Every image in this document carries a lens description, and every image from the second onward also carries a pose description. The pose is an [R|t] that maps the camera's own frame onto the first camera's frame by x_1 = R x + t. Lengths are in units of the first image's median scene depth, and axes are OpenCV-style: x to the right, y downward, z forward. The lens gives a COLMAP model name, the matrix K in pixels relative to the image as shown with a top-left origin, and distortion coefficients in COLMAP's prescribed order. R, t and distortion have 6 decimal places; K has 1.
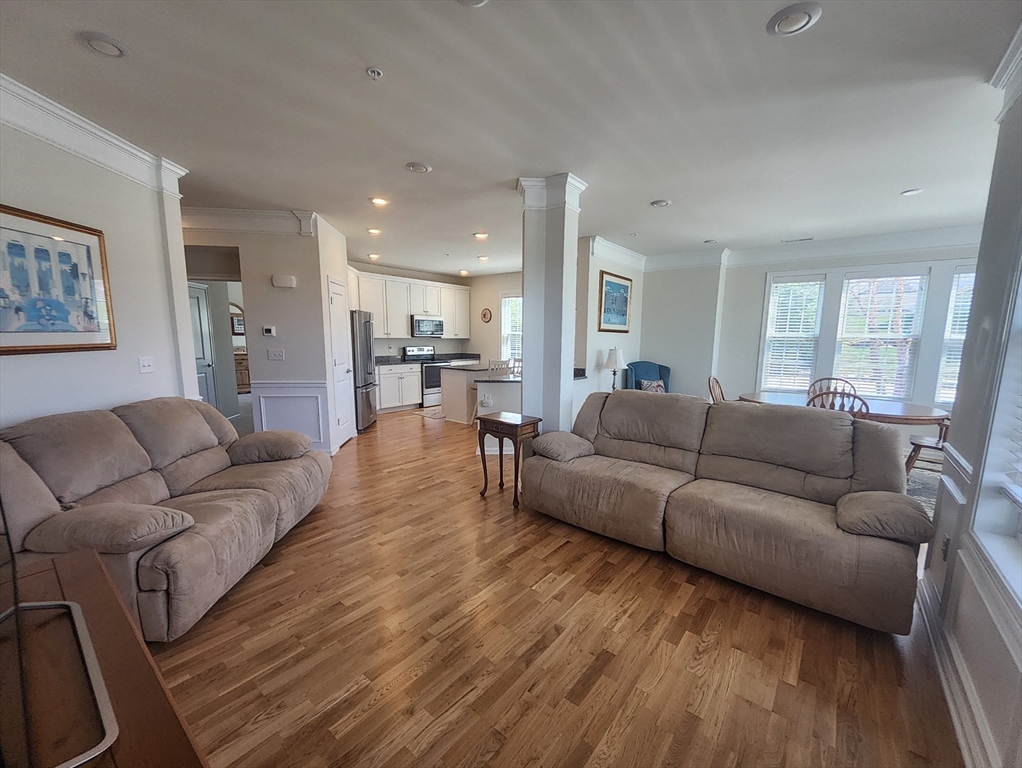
lens RADIAL K [[411.7, 0, 519.7], [0, 411.7, 389.4], [0, 0, 1]] dist [-0.000235, -0.000459]
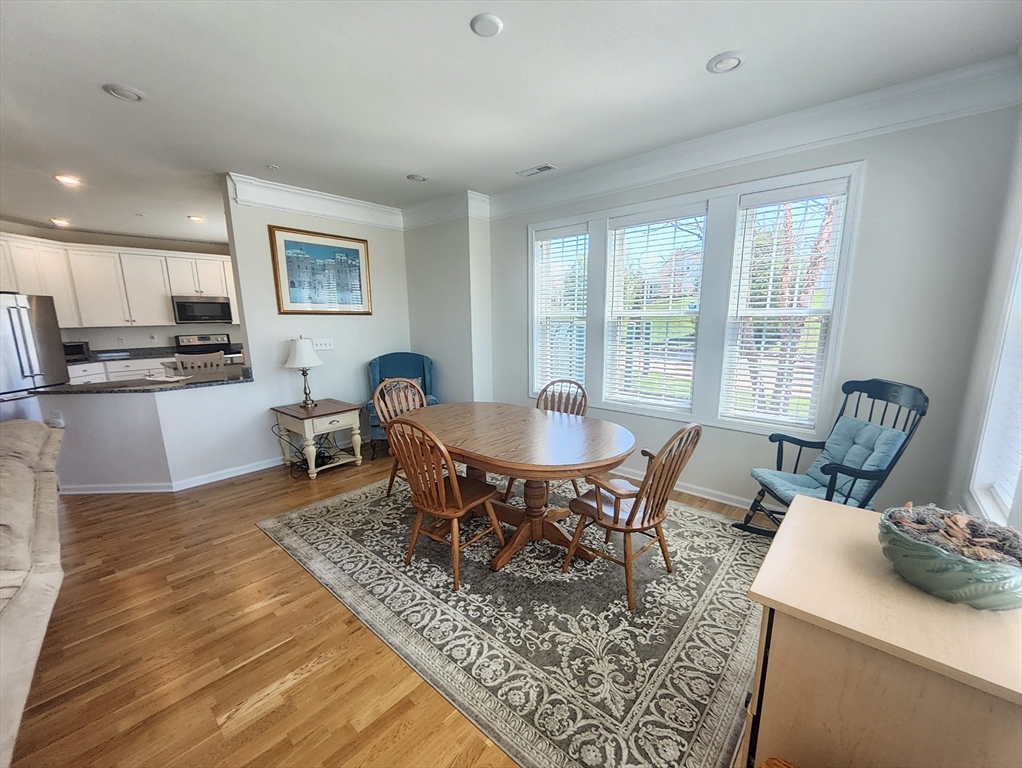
lens RADIAL K [[411.7, 0, 509.0], [0, 411.7, 388.6], [0, 0, 1]] dist [-0.000235, -0.000459]
pose [[0.999238, -0.013122, -0.036748, 0.425429], [0.014889, 0.998726, 0.048219, -0.029311], [0.036069, -0.048730, 0.998161, 0.212966]]
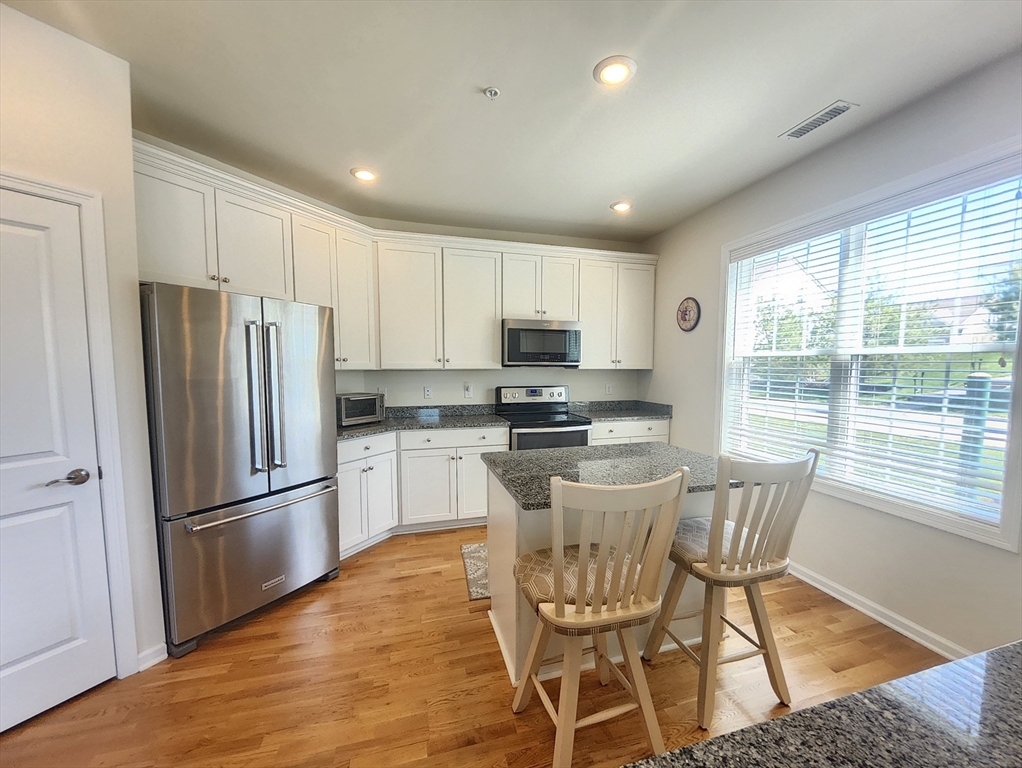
lens RADIAL K [[411.7, 0, 516.5], [0, 411.7, 388.8], [0, 0, 1]] dist [-0.000235, -0.000459]
pose [[0.825466, 0.023500, -0.563962, 0.012115], [-0.067420, 0.996085, -0.057176, -0.077923], [0.560411, 0.085219, 0.823819, 0.639250]]
